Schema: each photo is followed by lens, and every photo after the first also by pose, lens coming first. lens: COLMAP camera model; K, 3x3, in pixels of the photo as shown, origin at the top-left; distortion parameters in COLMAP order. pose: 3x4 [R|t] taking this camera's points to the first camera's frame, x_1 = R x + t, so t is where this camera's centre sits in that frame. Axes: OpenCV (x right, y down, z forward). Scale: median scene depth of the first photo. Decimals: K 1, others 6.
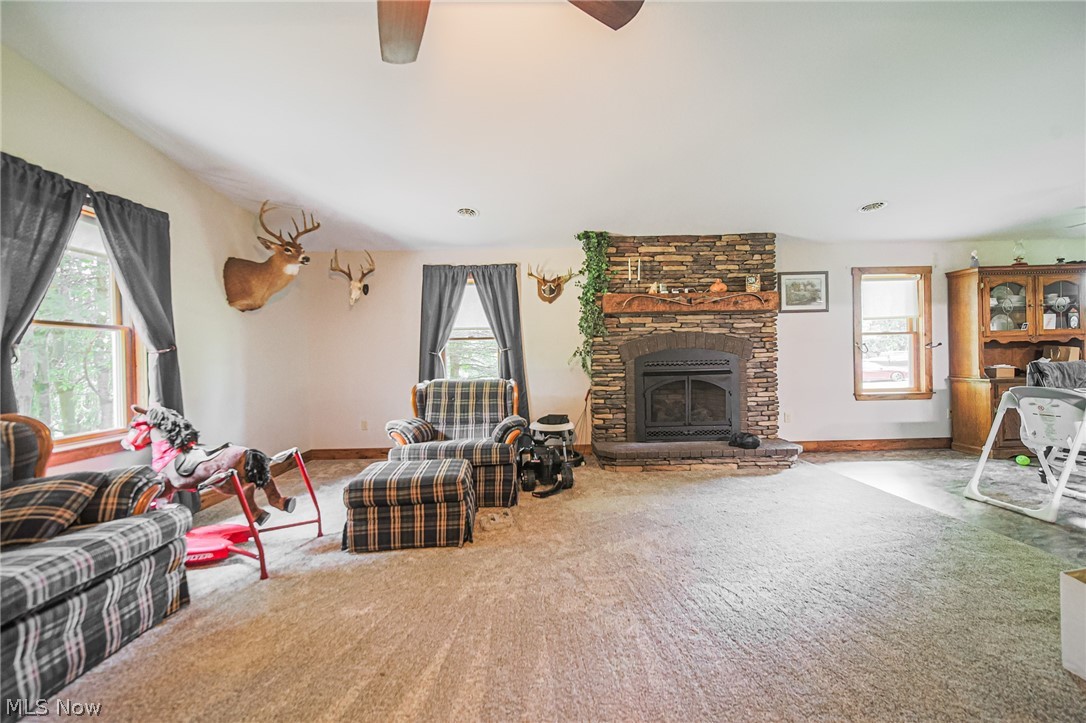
lens RADIAL K [[412.8, 0, 530.8], [0, 412.8, 359.3], [0, 0, 1]] dist [0.003389, -0.001859]
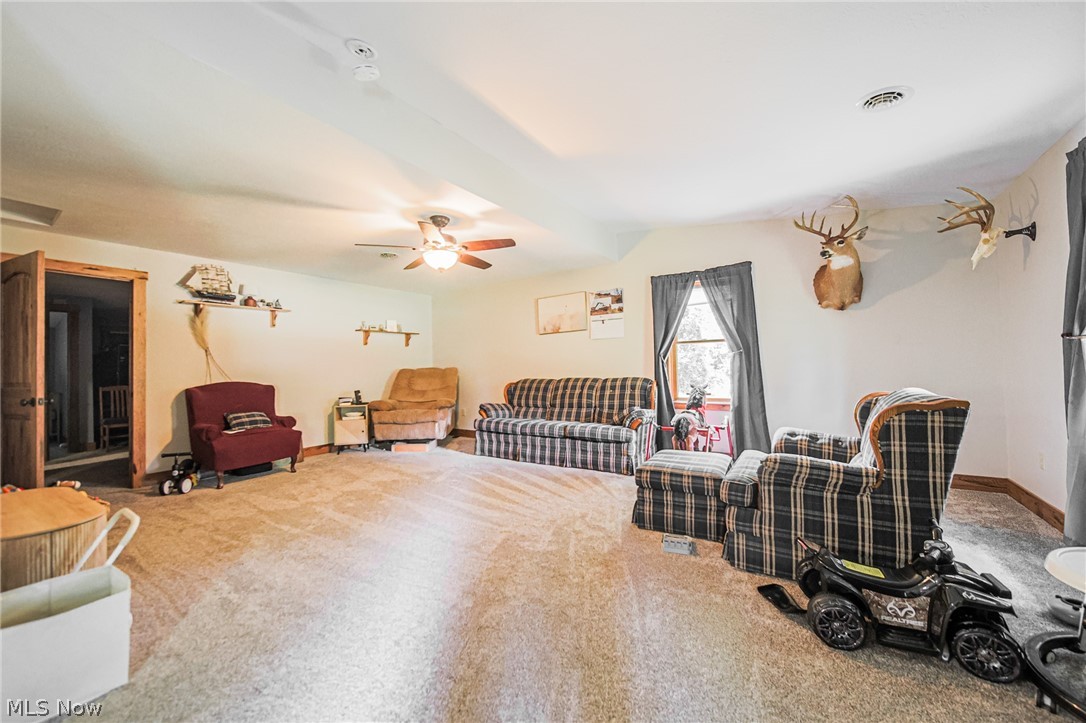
lens RADIAL K [[412.8, 0, 540.7], [0, 412.8, 364.4], [0, 0, 1]] dist [0.003389, -0.001859]
pose [[-0.580835, 0.026425, -0.813592, 0.500300], [0.031889, 0.999444, 0.009695, -0.011465], [0.813397, -0.020313, -0.581355, 0.793885]]
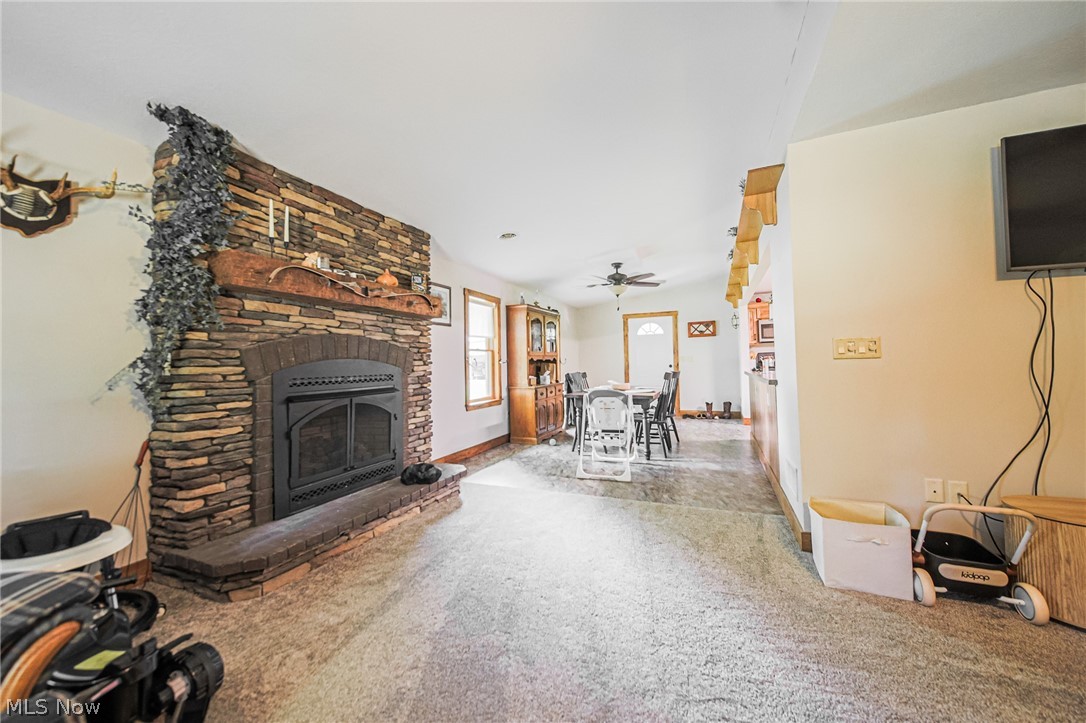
lens RADIAL K [[409.7, 0, 545.8], [0, 409.7, 349.4], [0, 0, 1]] dist [0.001499, -0.000976]
pose [[0.386330, 0.045675, 0.921229, -0.127884], [0.015775, 0.998300, -0.056112, 0.002133], [-0.922226, 0.036210, 0.384952, 0.426212]]
